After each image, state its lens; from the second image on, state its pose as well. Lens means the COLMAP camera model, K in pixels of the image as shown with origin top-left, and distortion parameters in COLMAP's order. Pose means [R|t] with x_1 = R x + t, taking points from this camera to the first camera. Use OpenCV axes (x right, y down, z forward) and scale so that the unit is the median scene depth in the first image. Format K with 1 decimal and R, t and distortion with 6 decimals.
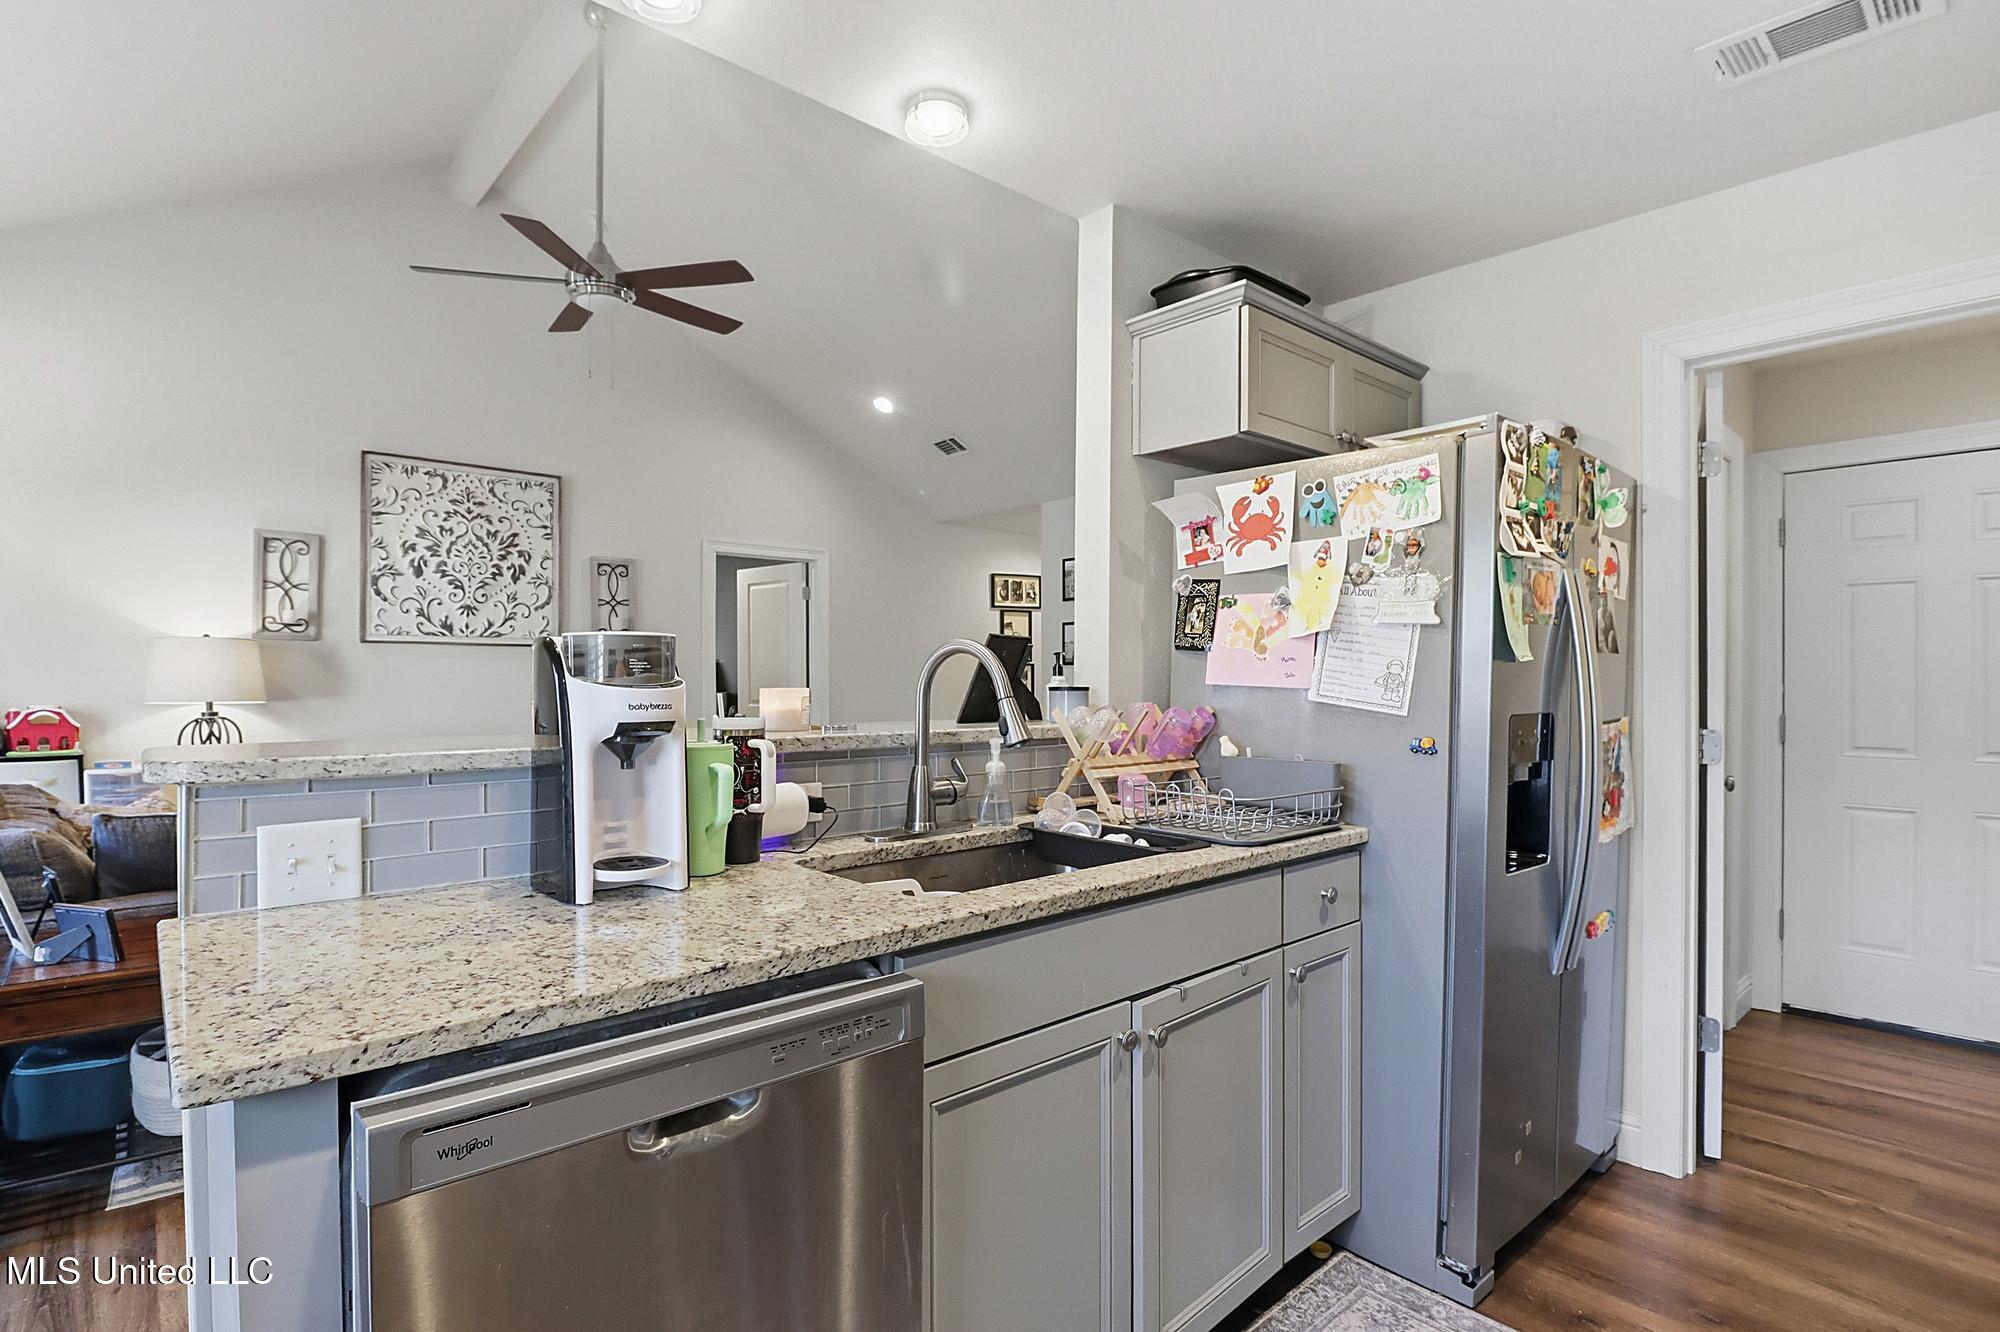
lens RADIAL K [[971.9, 0, 971.8], [0, 971.9, 661.5], [0, 0, 1]] dist [0.000135, -0.000428]
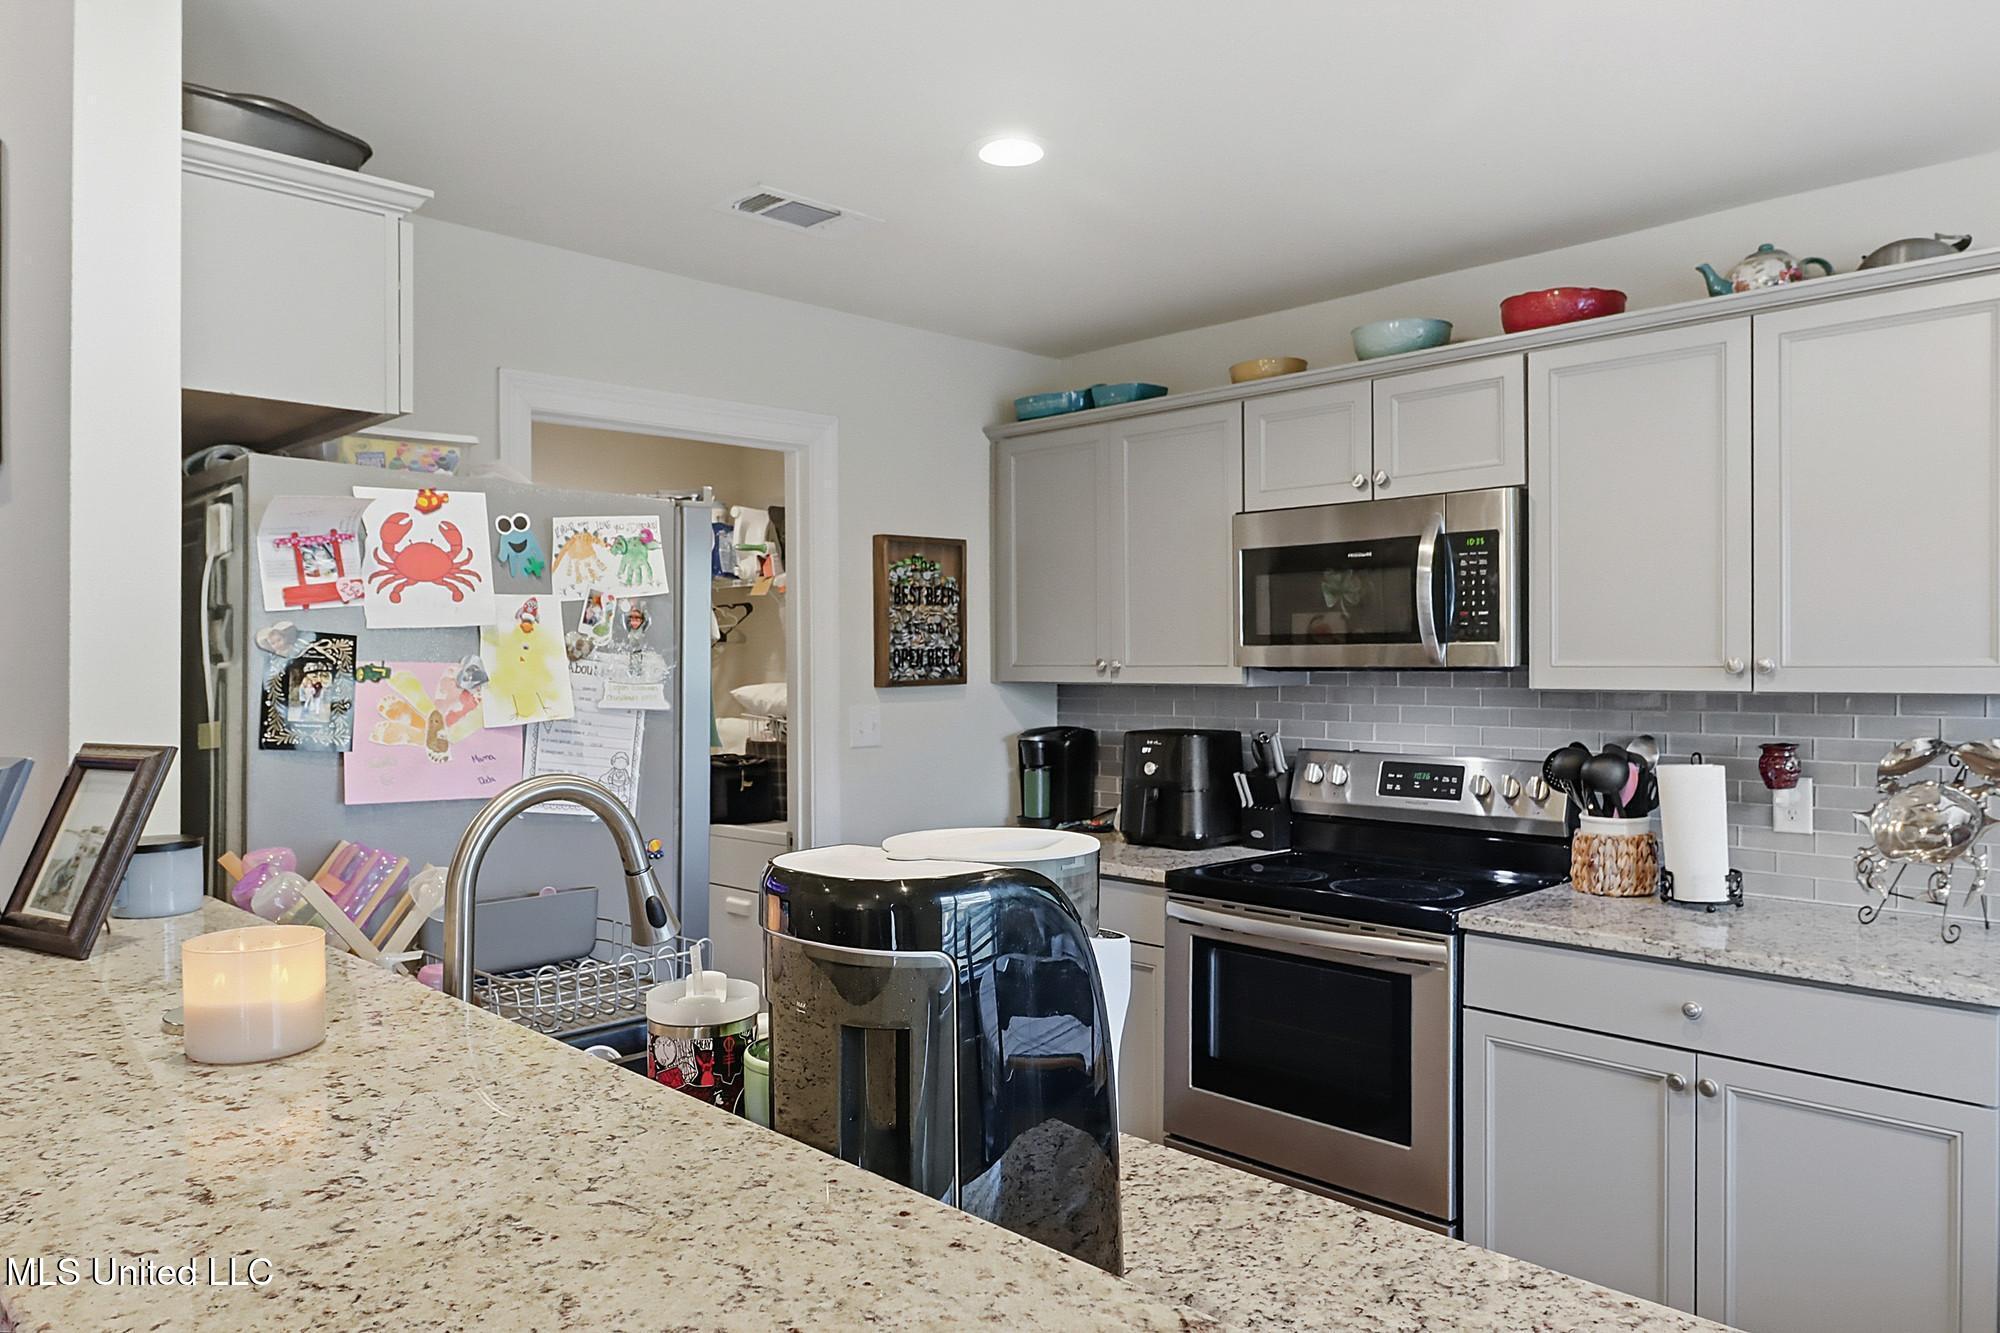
lens RADIAL K [[1357.5, 0, 1000.0], [0, 1357.5, 666.5], [0, 0, 1]] dist [0.005082, 0.004161]
pose [[-0.064577, -0.009621, 0.997866, -0.690338], [-0.011575, 0.999893, 0.008891, -0.082216], [-0.997846, -0.010976, -0.064682, 0.685308]]
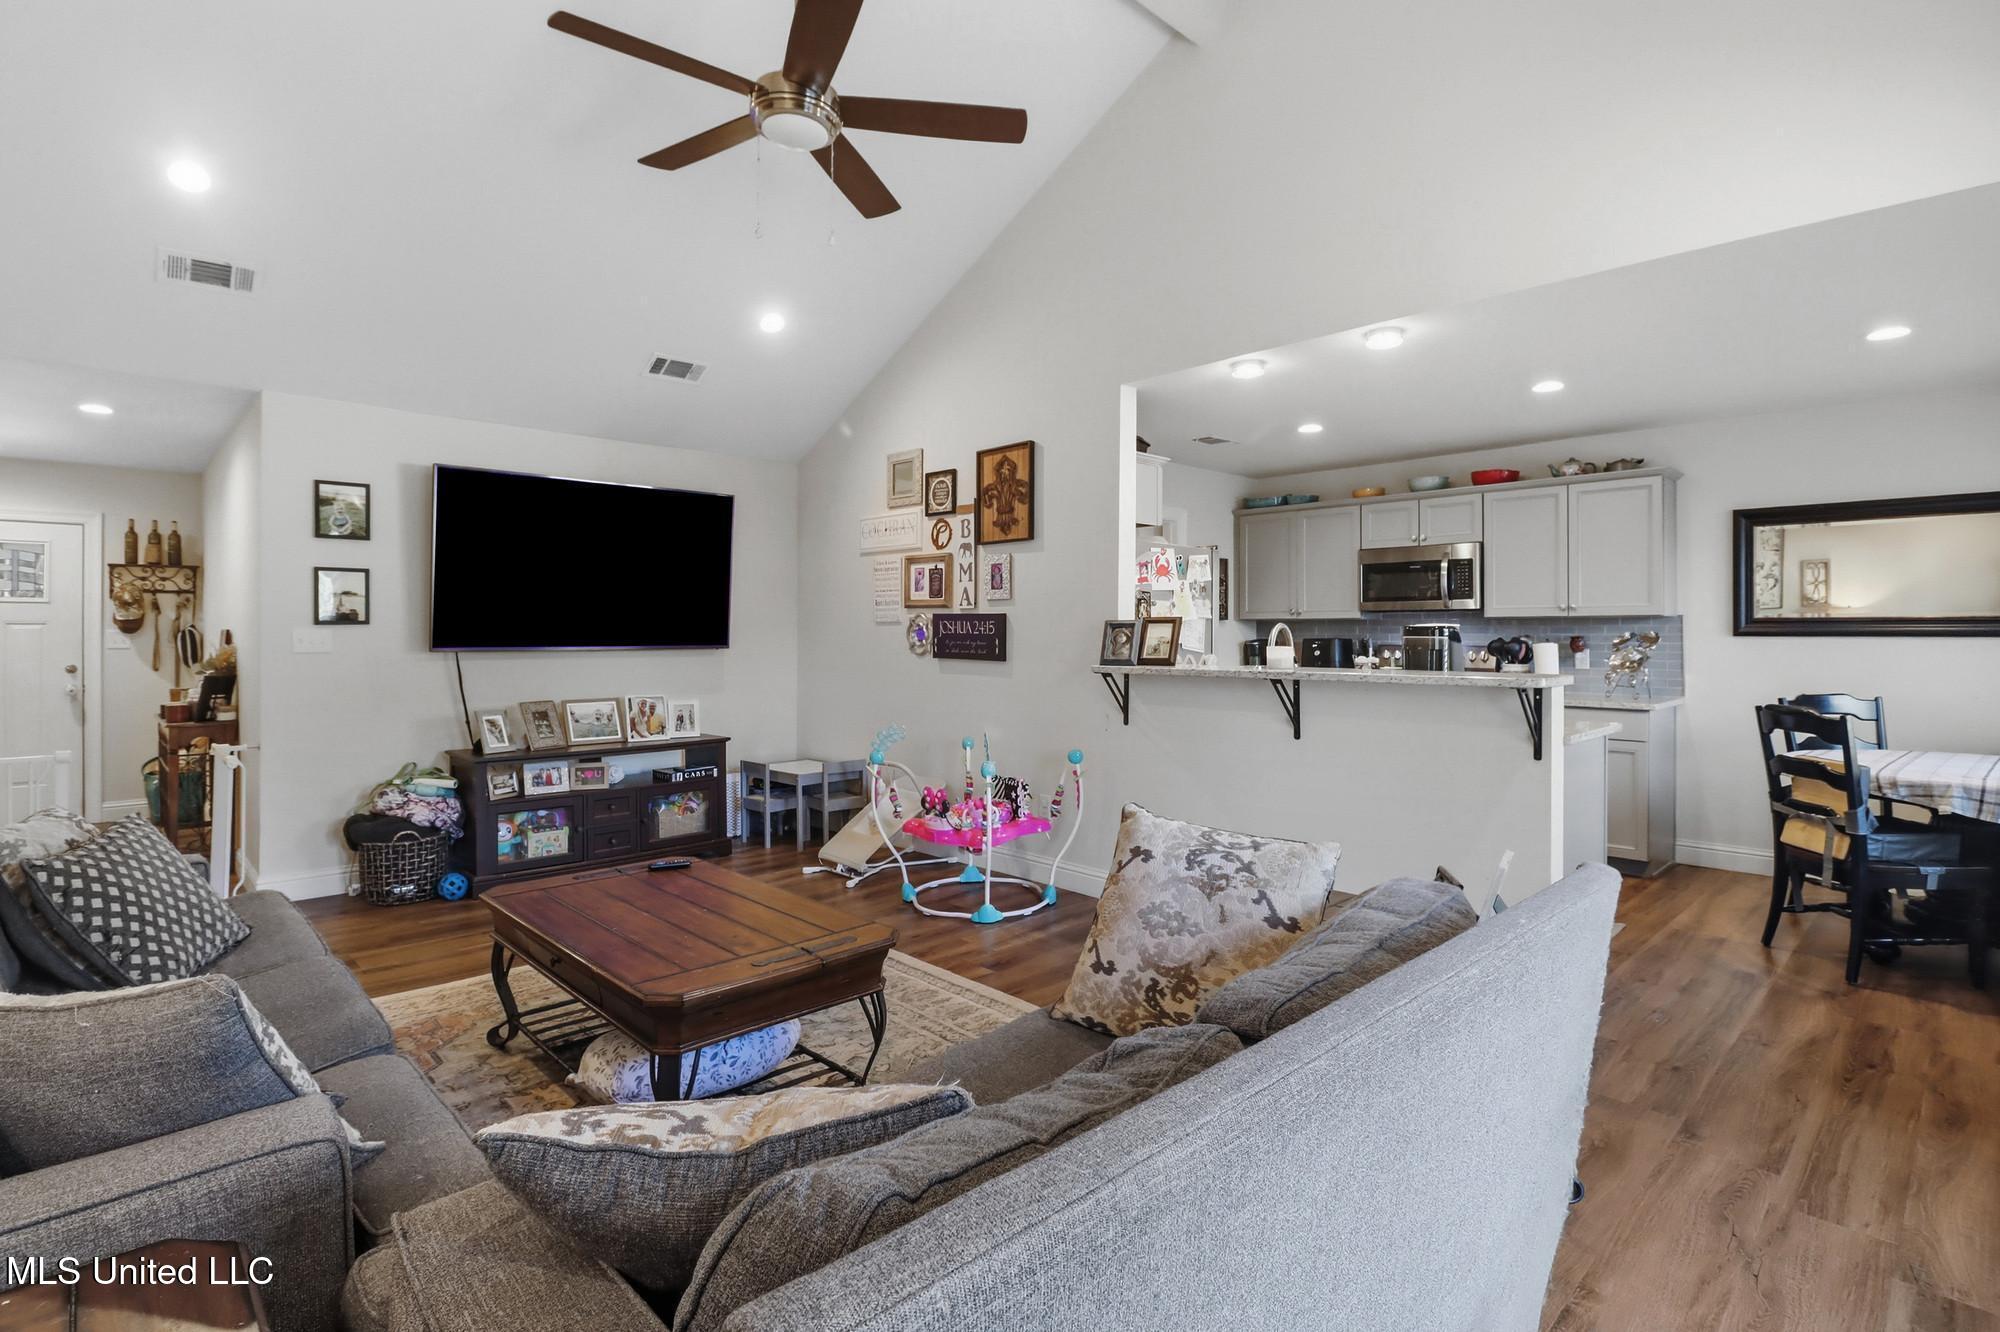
lens RADIAL K [[954.2, 0, 995.4], [0, 954.2, 626.7], [0, 0, 1]] dist [-0.000018, -0.000134]
pose [[-0.047688, 0.000639, 0.998862, -1.907602], [-0.016187, 0.999868, -0.001412, -0.000955], [-0.998731, -0.016236, -0.047671, 1.527609]]
